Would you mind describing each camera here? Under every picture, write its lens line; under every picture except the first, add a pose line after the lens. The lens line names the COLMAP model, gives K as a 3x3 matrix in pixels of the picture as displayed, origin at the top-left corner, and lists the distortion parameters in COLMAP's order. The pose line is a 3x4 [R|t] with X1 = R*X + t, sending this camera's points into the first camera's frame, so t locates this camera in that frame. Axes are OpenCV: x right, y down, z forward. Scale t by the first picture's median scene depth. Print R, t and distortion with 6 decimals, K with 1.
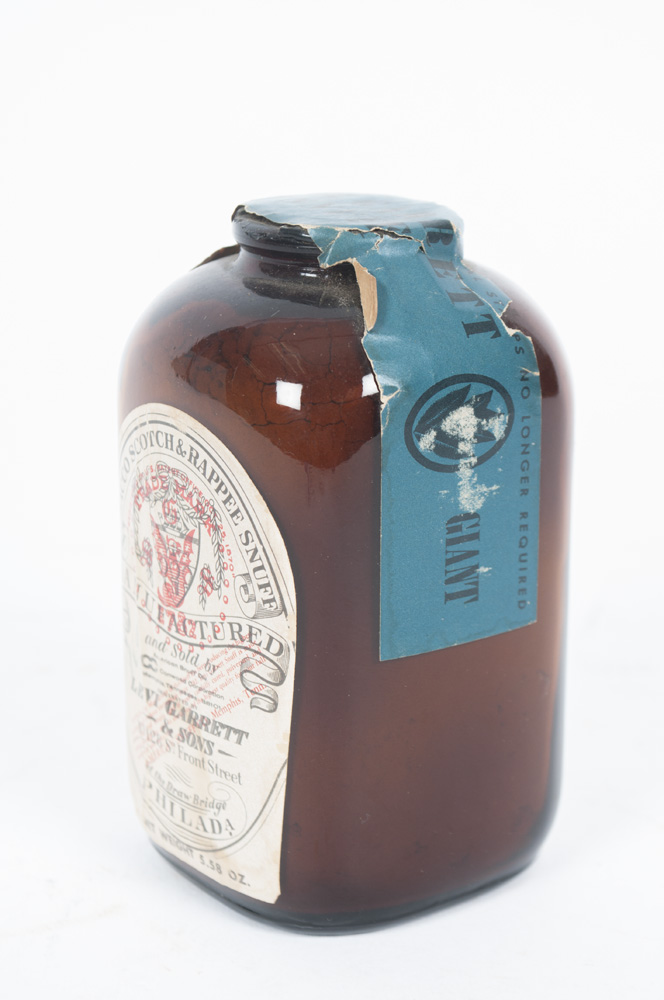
lens RADIAL K [[2248.4, 0, 329.1], [0, 2248.4, 493.2], [0, 0, 1]] dist [-0.024372, 0.000000]
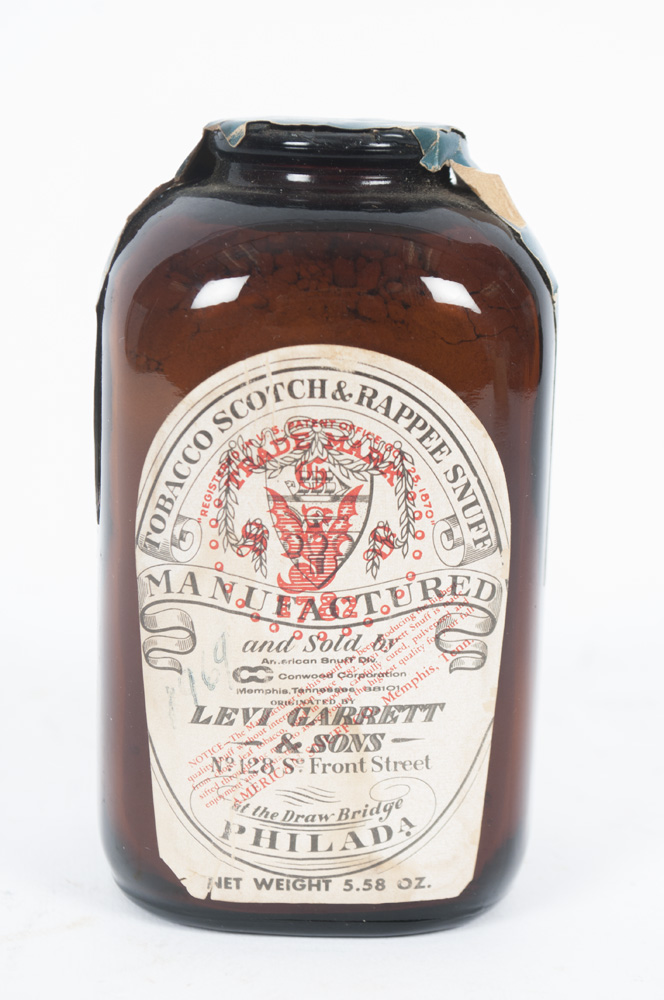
lens RADIAL K [[2248.4, 0, 327.5], [0, 2248.4, 501.0], [0, 0, 1]] dist [-0.024372, 0.000000]
pose [[0.589407, -0.147445, 0.794266, -0.751325], [0.206335, 0.978068, 0.028448, -0.004938], [-0.781041, 0.147117, 0.606903, 0.493900]]
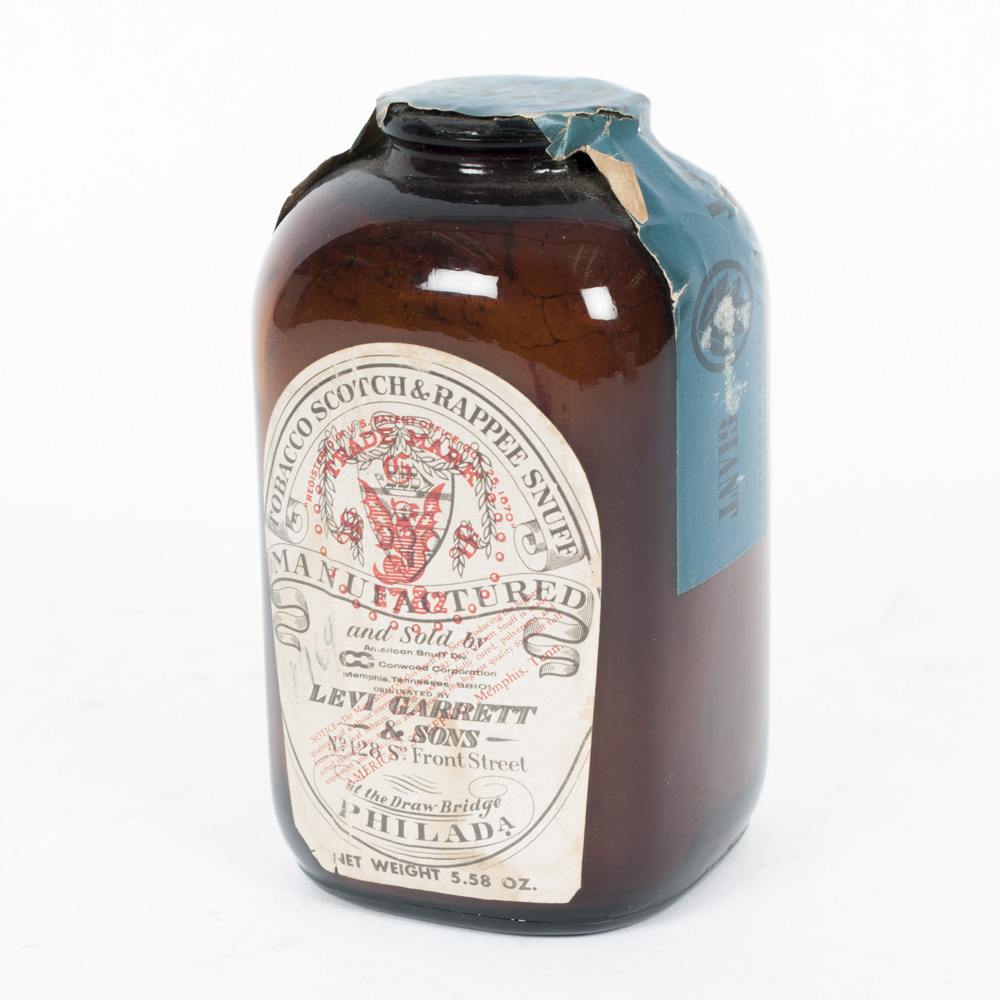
lens RADIAL K [[3463.6, 0, 503.2], [0, 3463.6, 502.2], [0, 0, 1]] dist [-0.097766, 0.000000]
pose [[0.882250, -0.154325, 0.444768, -0.627309], [0.156705, 0.987137, 0.031673, -0.014850], [-0.443935, 0.041754, 0.895086, -0.184608]]
